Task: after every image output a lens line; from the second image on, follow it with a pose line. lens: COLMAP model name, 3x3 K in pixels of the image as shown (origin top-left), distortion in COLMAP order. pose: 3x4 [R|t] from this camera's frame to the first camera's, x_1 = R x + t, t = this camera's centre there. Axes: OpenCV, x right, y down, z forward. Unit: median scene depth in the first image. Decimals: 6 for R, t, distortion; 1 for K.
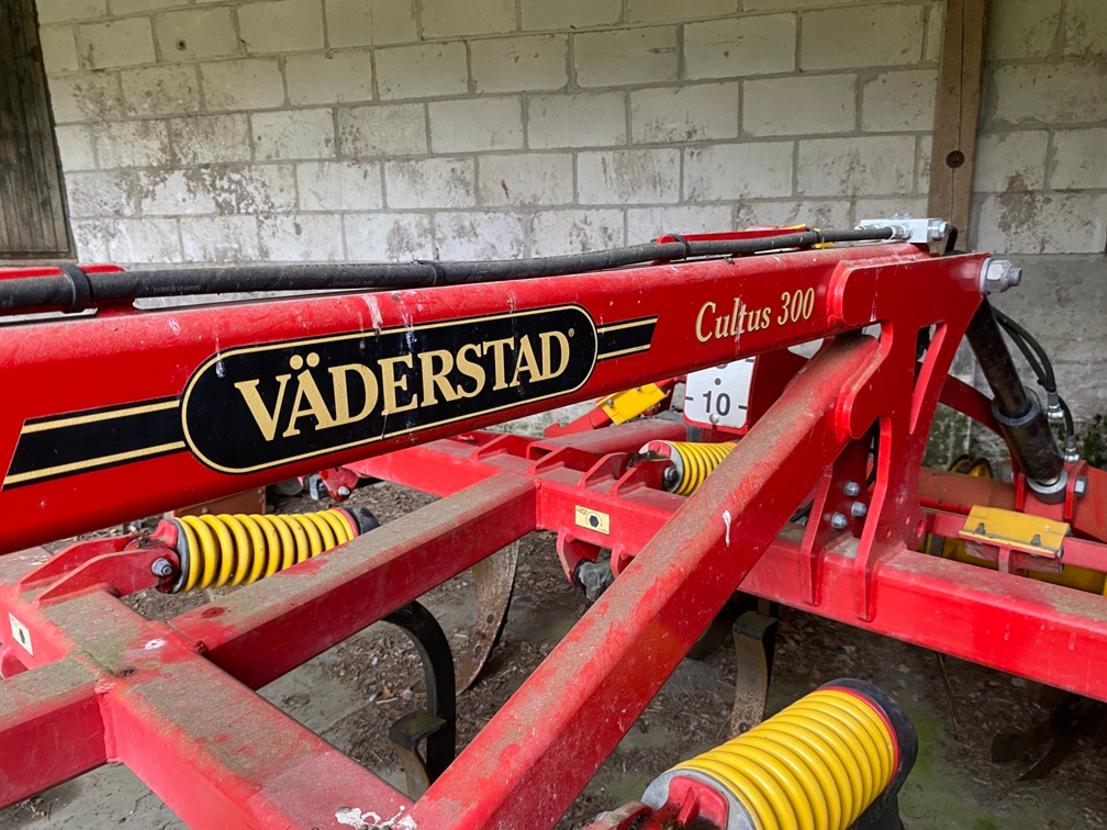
lens RADIAL K [[844.8, 0, 559.7], [0, 844.8, 422.8], [0, 0, 1]] dist [0.020076, -0.029230]
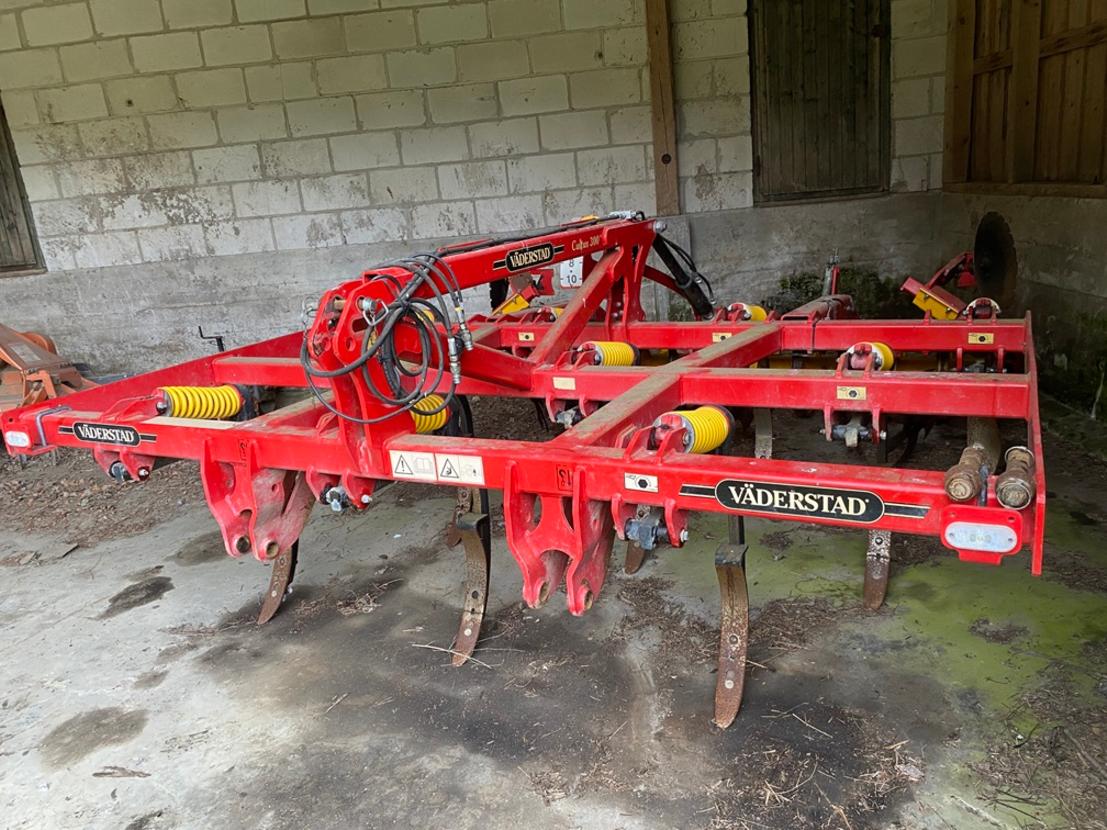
lens RADIAL K [[844.8, 0, 558.7], [0, 844.8, 409.7], [0, 0, 1]] dist [0.020076, -0.029230]
pose [[0.965955, -0.129496, 0.223966, -0.178842], [0.125852, 0.991579, 0.030530, 0.104233], [-0.226034, -0.001304, 0.974119, -0.574491]]
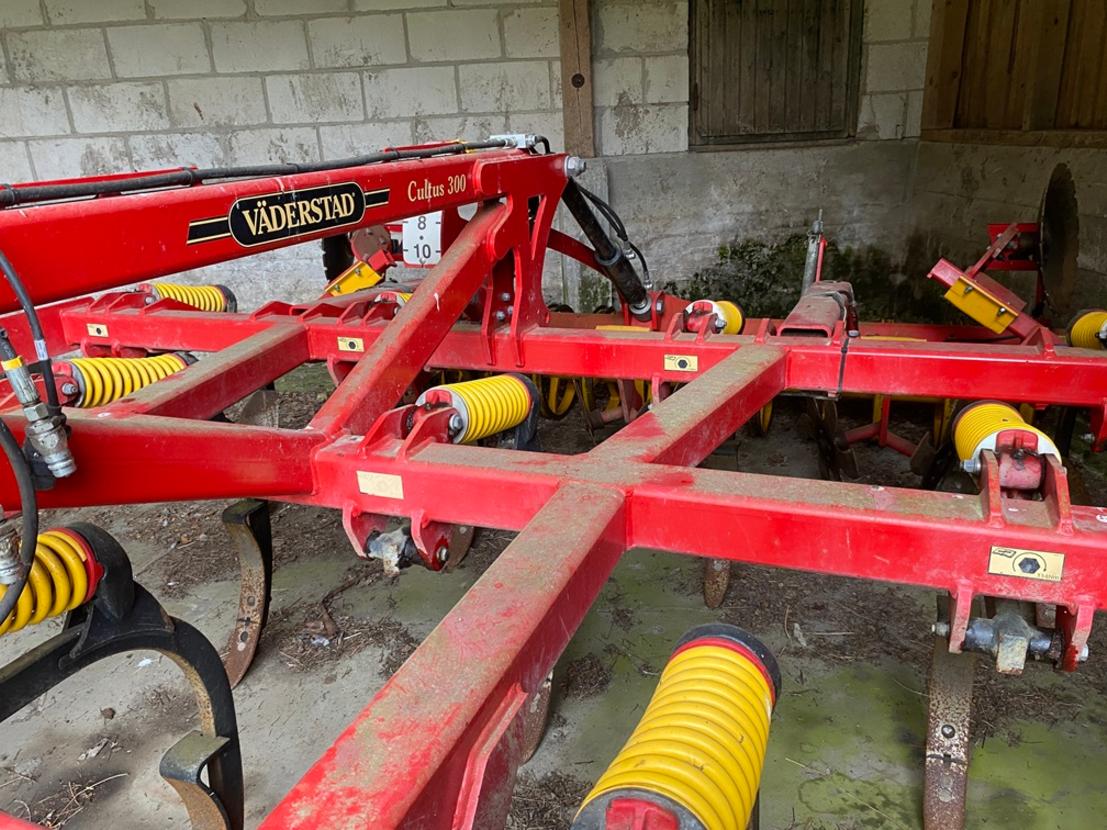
lens RADIAL K [[844.8, 0, 560.4], [0, 844.8, 422.5], [0, 0, 1]] dist [0.020076, -0.029230]
pose [[0.934243, -0.143446, 0.326518, -0.048243], [0.111882, 0.987209, 0.113580, 0.048116], [-0.338634, -0.069580, 0.938342, -0.215993]]
